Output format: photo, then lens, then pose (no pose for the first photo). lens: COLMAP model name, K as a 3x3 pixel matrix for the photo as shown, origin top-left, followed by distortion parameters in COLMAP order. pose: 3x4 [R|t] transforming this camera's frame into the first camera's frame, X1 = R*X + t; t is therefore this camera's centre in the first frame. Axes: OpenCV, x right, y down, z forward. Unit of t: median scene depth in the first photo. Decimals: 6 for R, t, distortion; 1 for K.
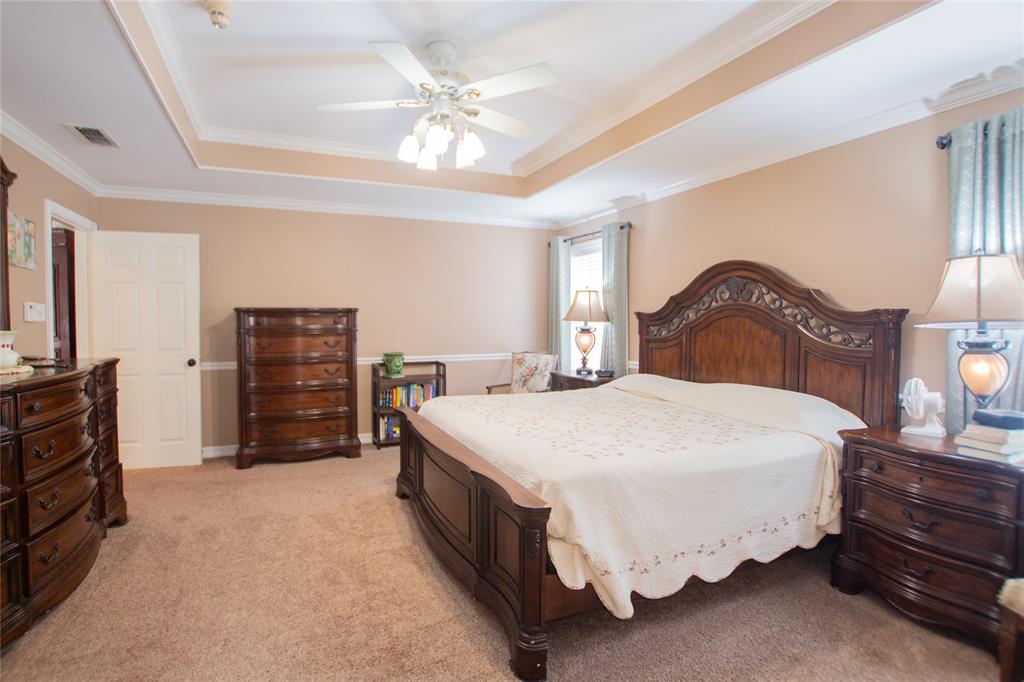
lens RADIAL K [[491.1, 0, 470.4], [0, 491.1, 332.3], [0, 0, 1]] dist [-0.030699, 0.000723]
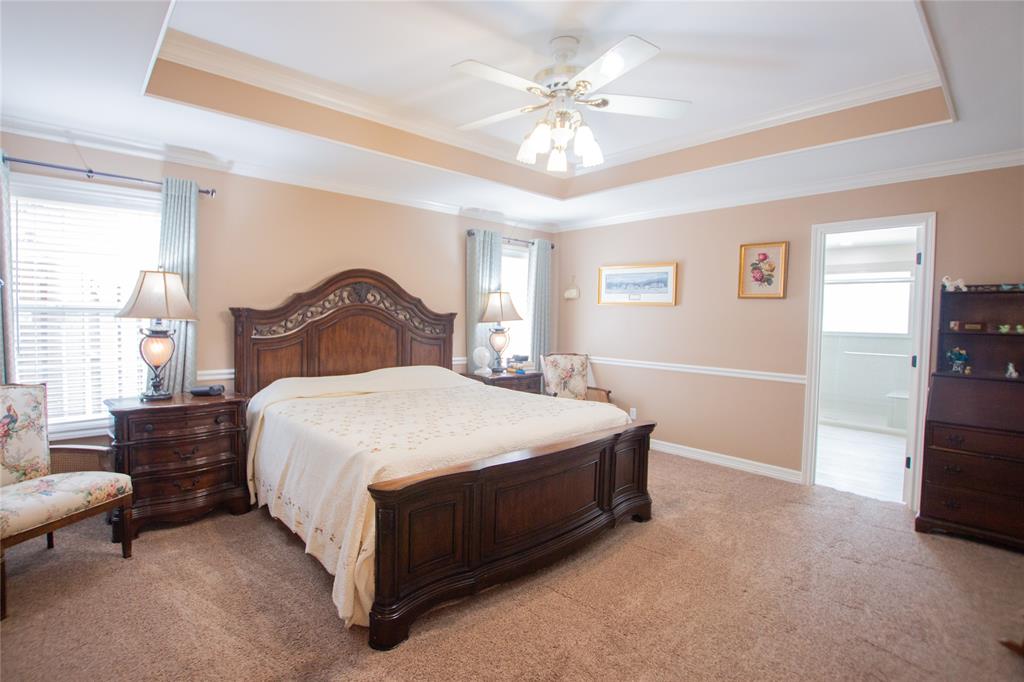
lens RADIAL K [[492.0, 0, 486.1], [0, 492.0, 335.2], [0, 0, 1]] dist [-0.025297, 0.000447]
pose [[-0.341824, -0.044834, 0.938694, -0.664354], [0.008388, 0.998676, 0.050753, -0.039169], [-0.939727, 0.025222, -0.340995, 1.043961]]
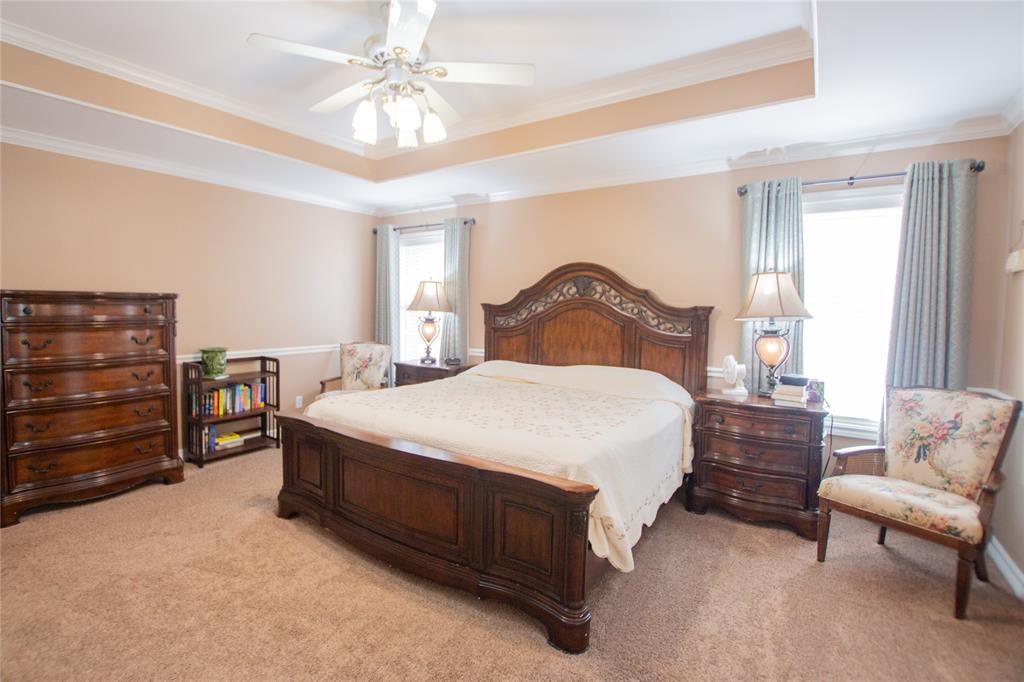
lens RADIAL K [[491.1, 0, 470.4], [0, 491.1, 332.3], [0, 0, 1]] dist [-0.030699, 0.000723]
pose [[0.846295, -0.017777, 0.532418, -0.307652], [0.002592, 0.999569, 0.029255, -0.010894], [-0.532709, -0.023379, 0.845976, 0.111826]]
